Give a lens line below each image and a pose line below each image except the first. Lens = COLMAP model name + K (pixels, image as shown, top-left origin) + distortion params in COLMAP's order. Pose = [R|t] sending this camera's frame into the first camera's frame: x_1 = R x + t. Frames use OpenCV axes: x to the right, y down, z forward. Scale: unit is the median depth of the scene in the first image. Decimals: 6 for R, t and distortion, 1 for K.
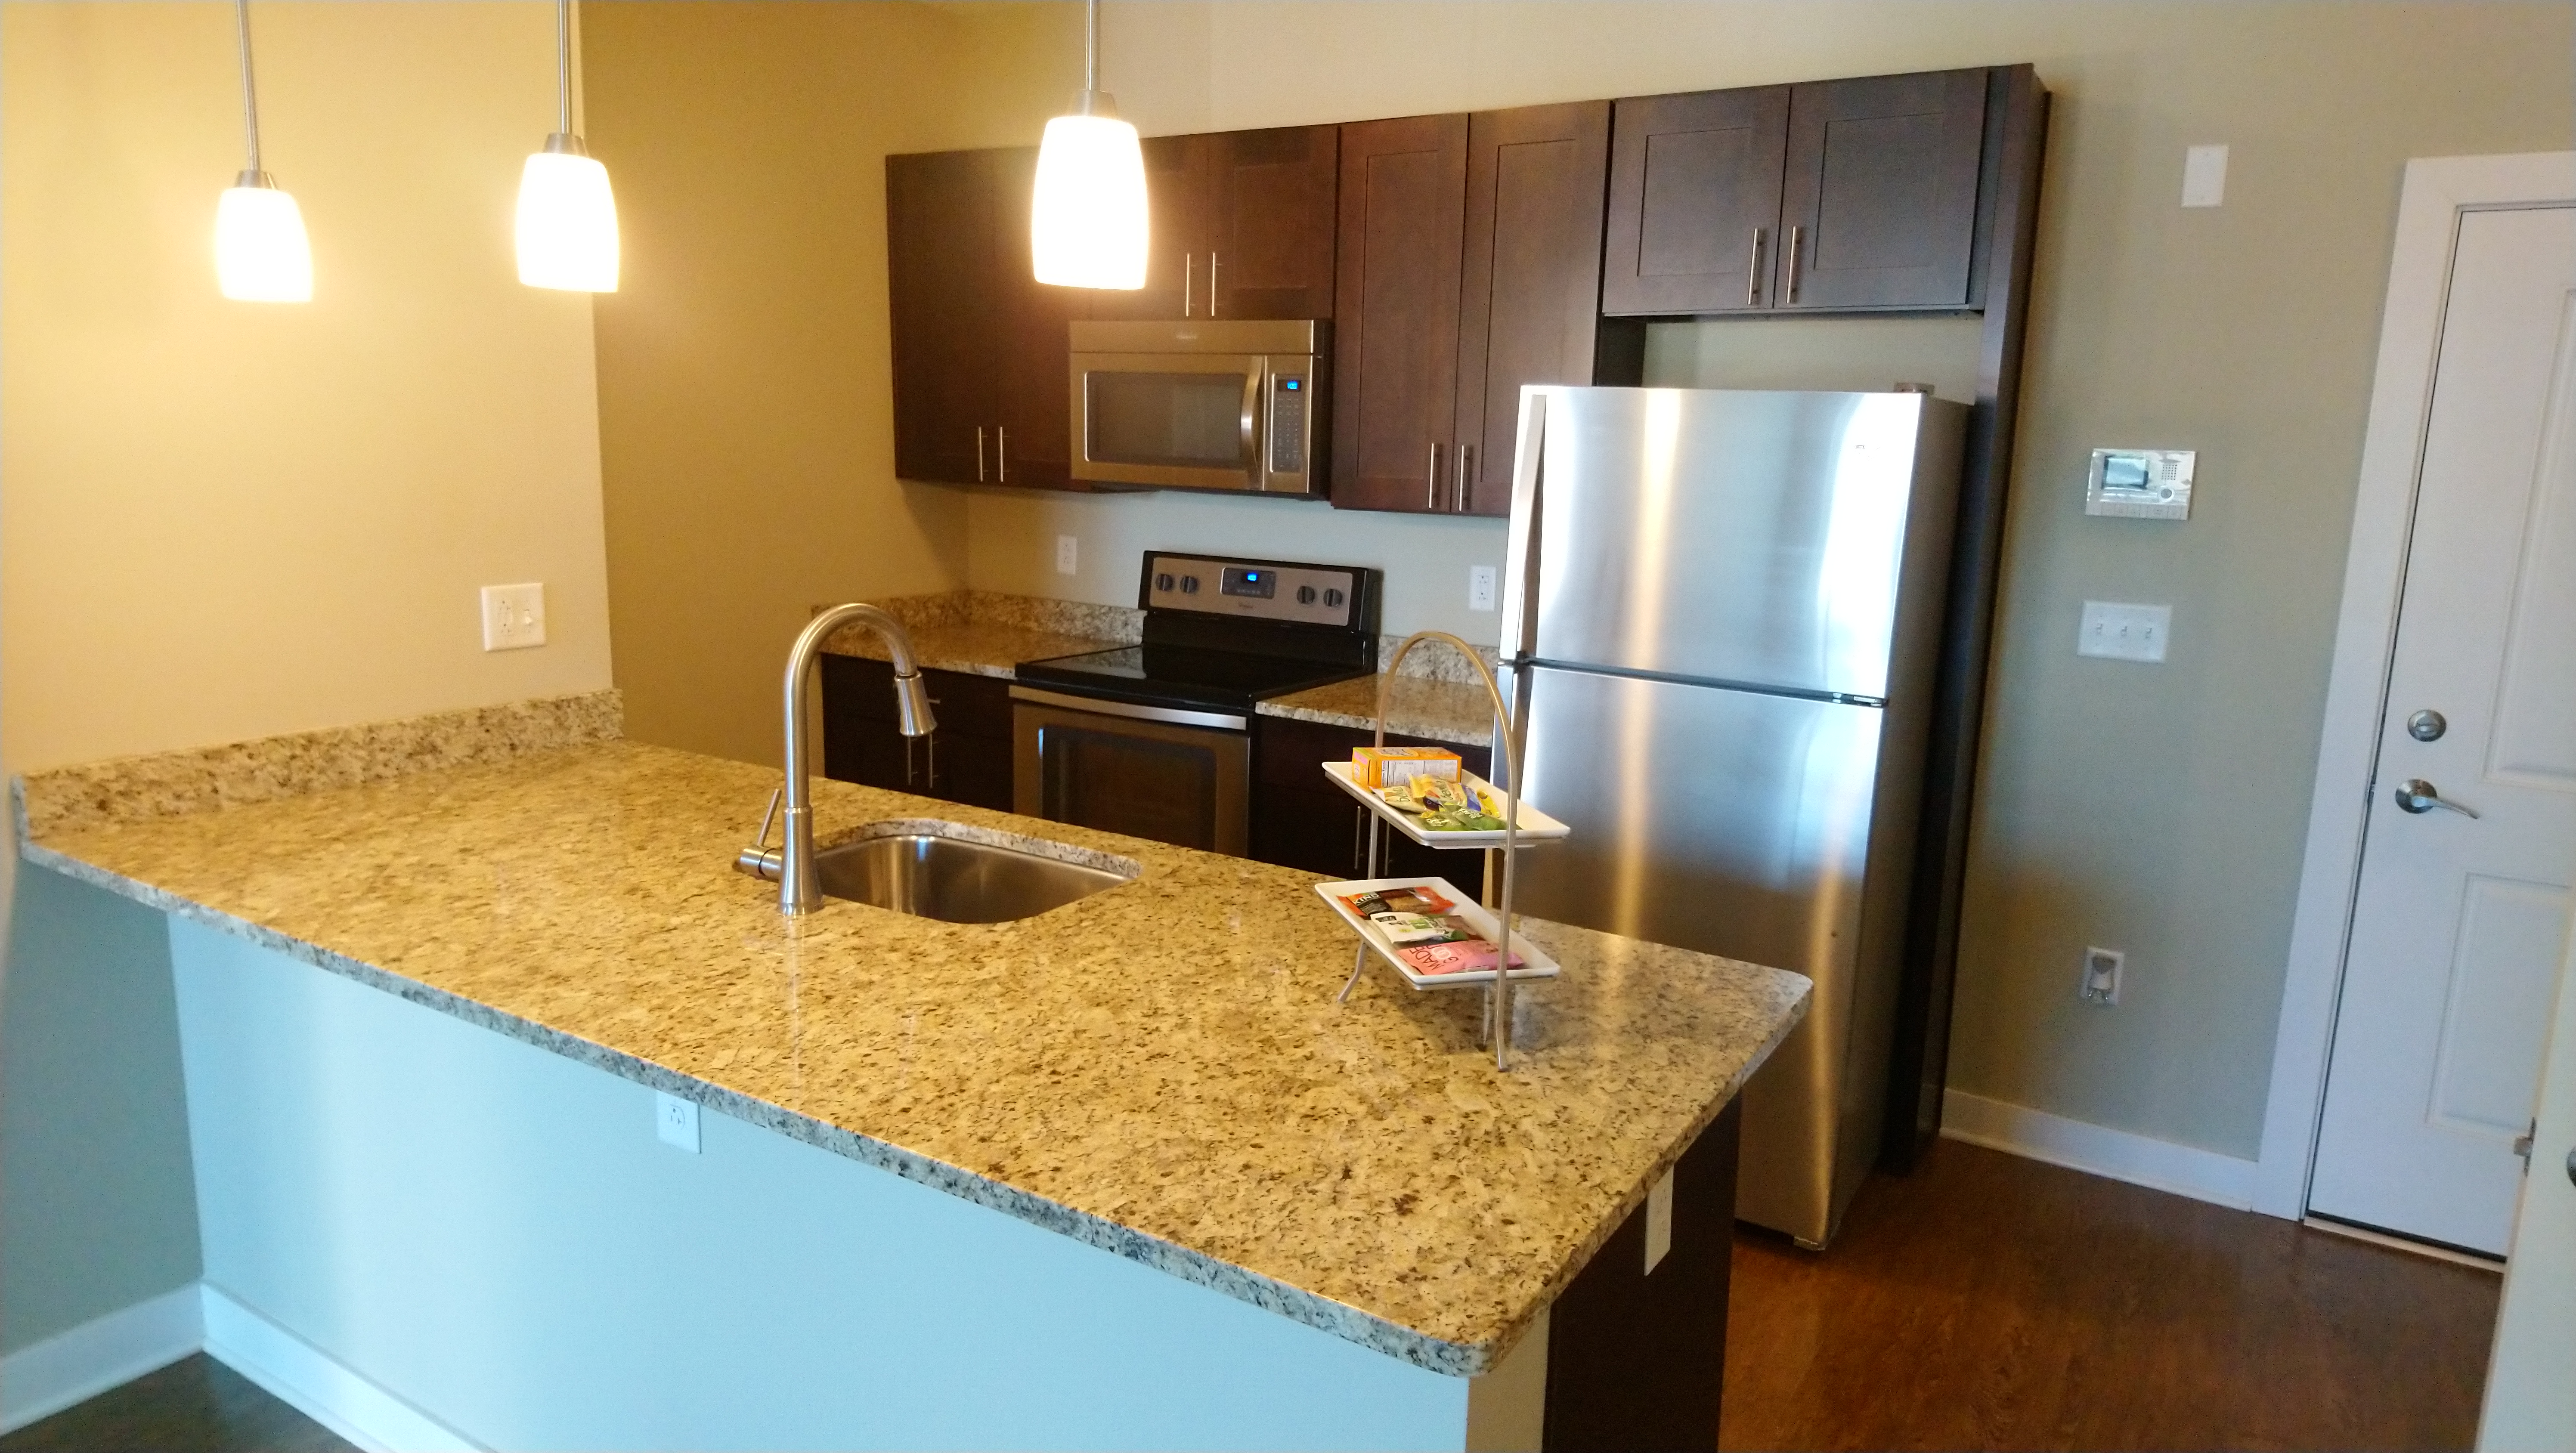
lens RADIAL K [[1615.6, 0, 1300.1], [0, 1615.6, 719.4], [0, 0, 1]] dist [0.032866, -0.005125]
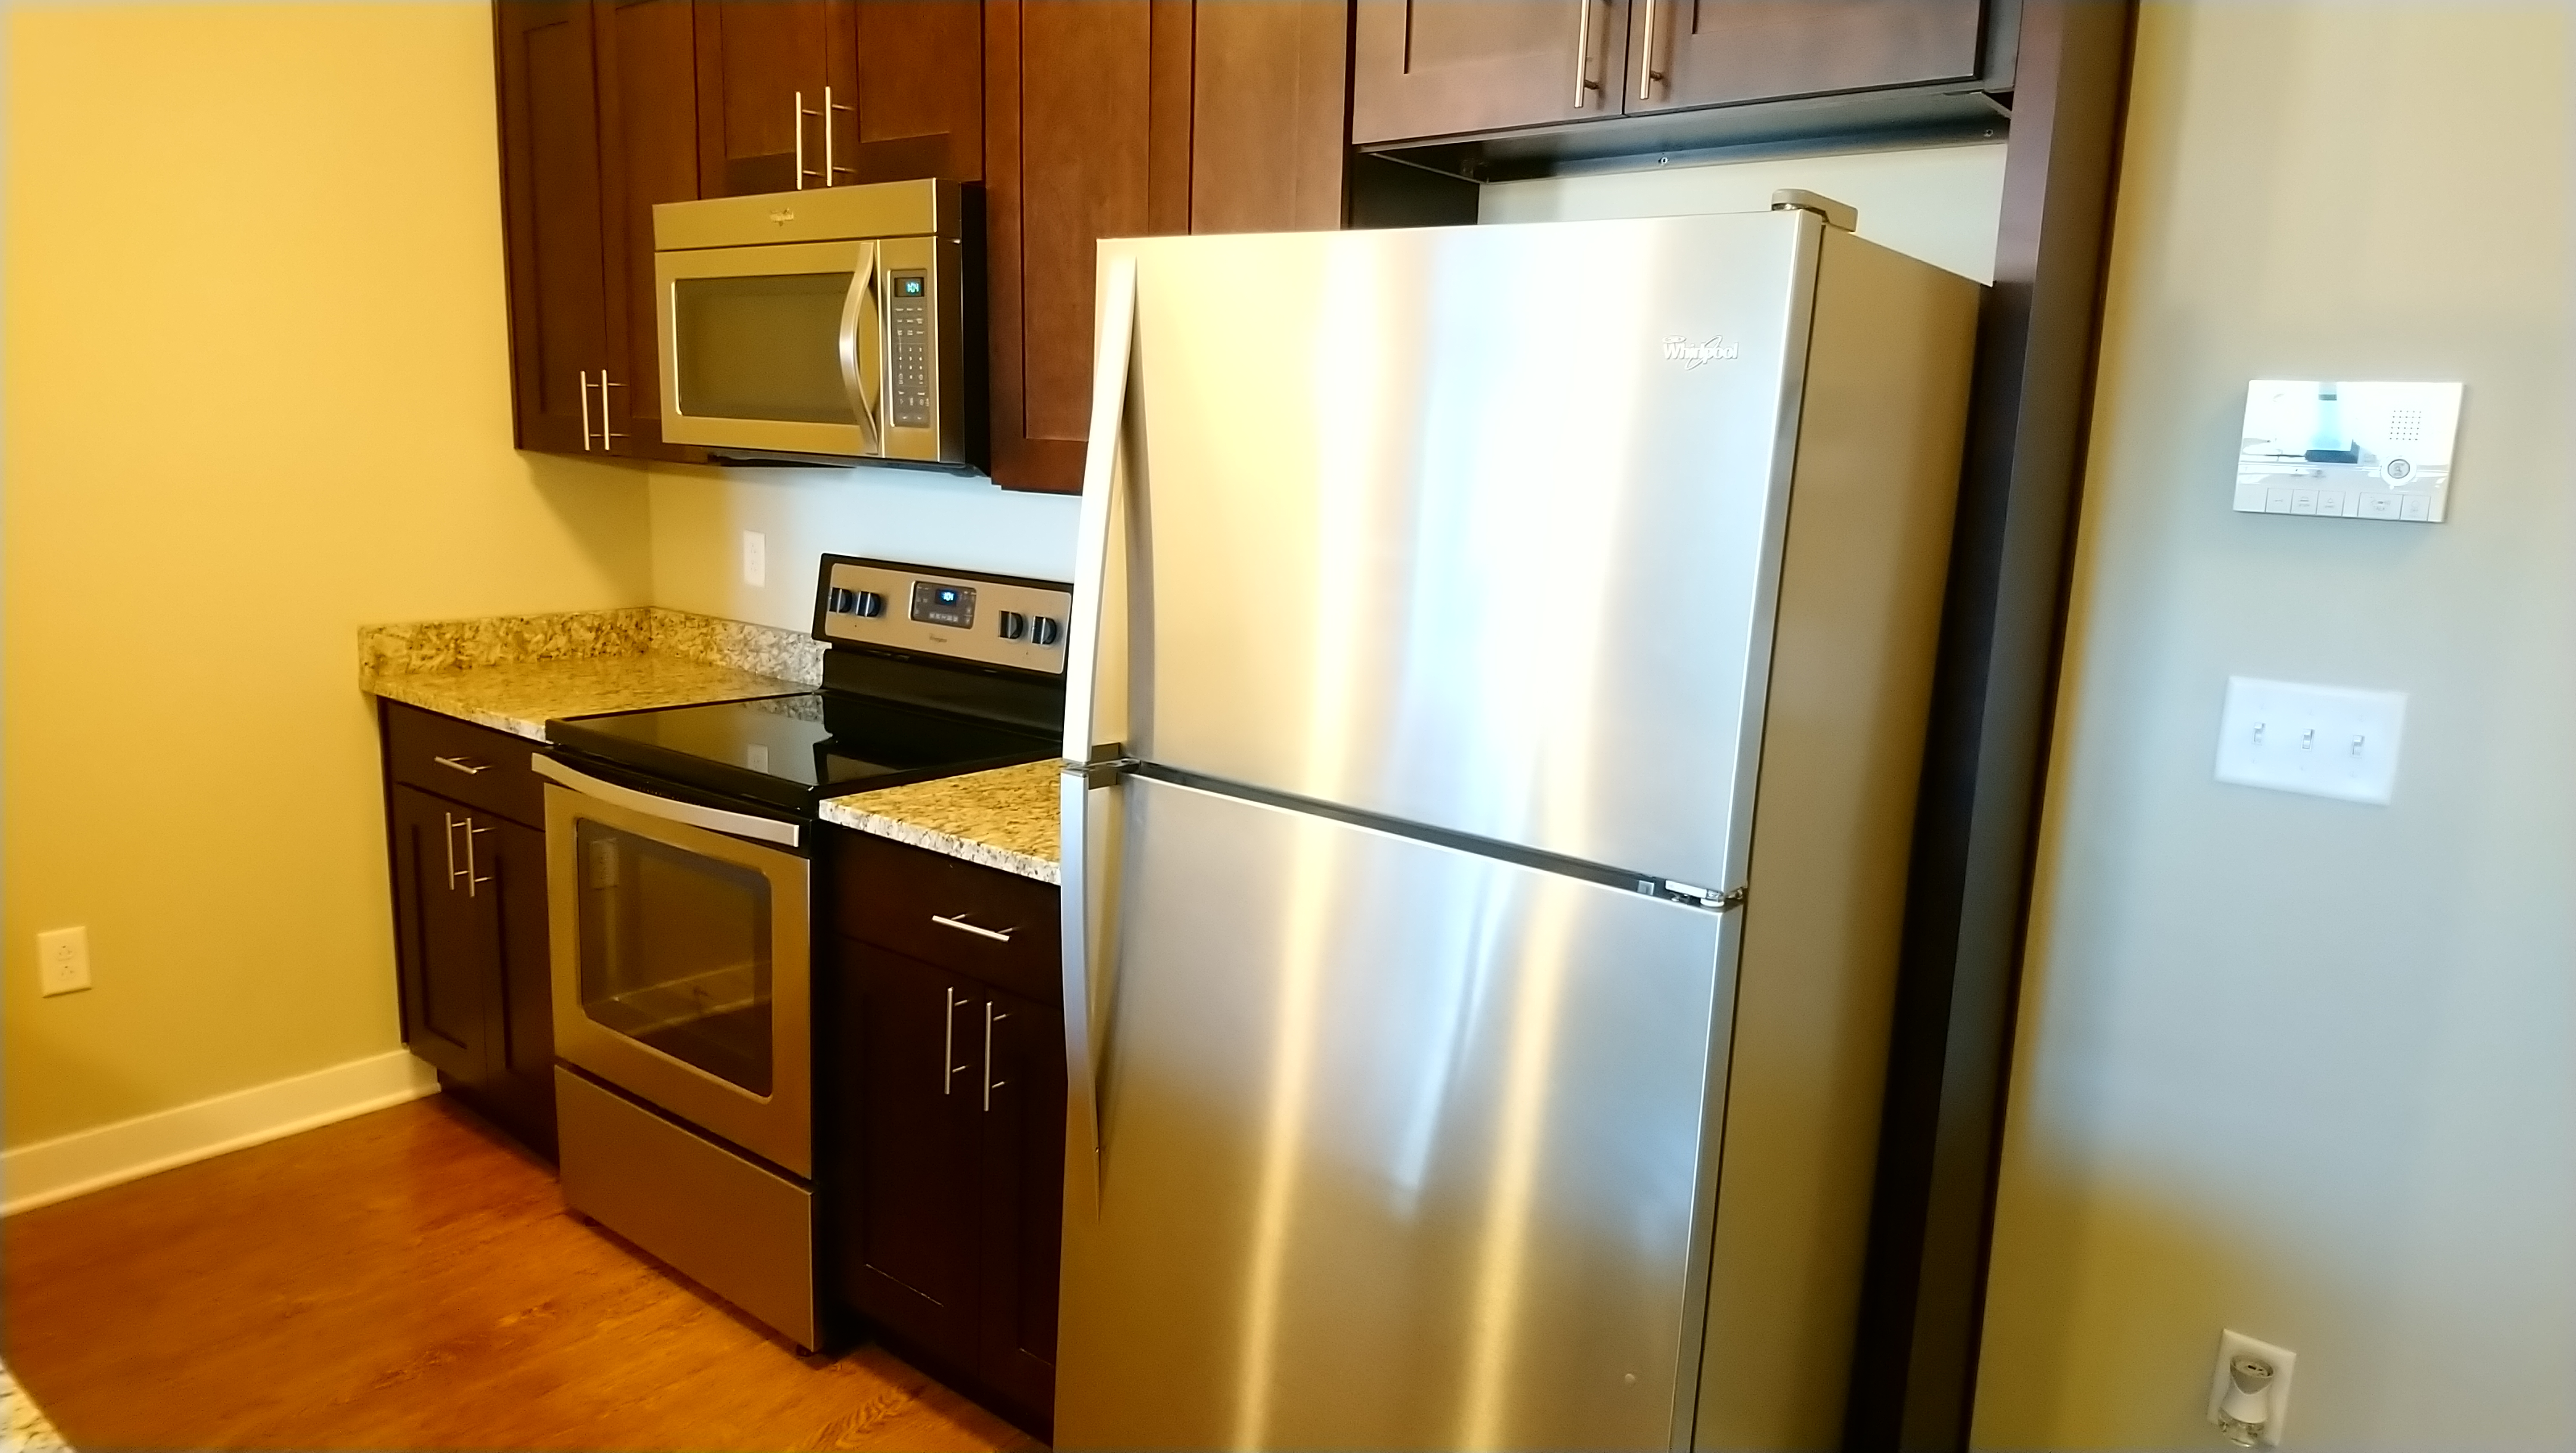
lens RADIAL K [[1700.0, 0, 1282.0], [0, 1700.0, 726.3], [0, 0, 1]] dist [-0.008222, 0.003070]
pose [[0.991917, 0.027728, -0.123825, 0.199053], [-0.028768, 0.999564, -0.006619, -0.035116], [0.123587, 0.010127, 0.992282, 0.340761]]
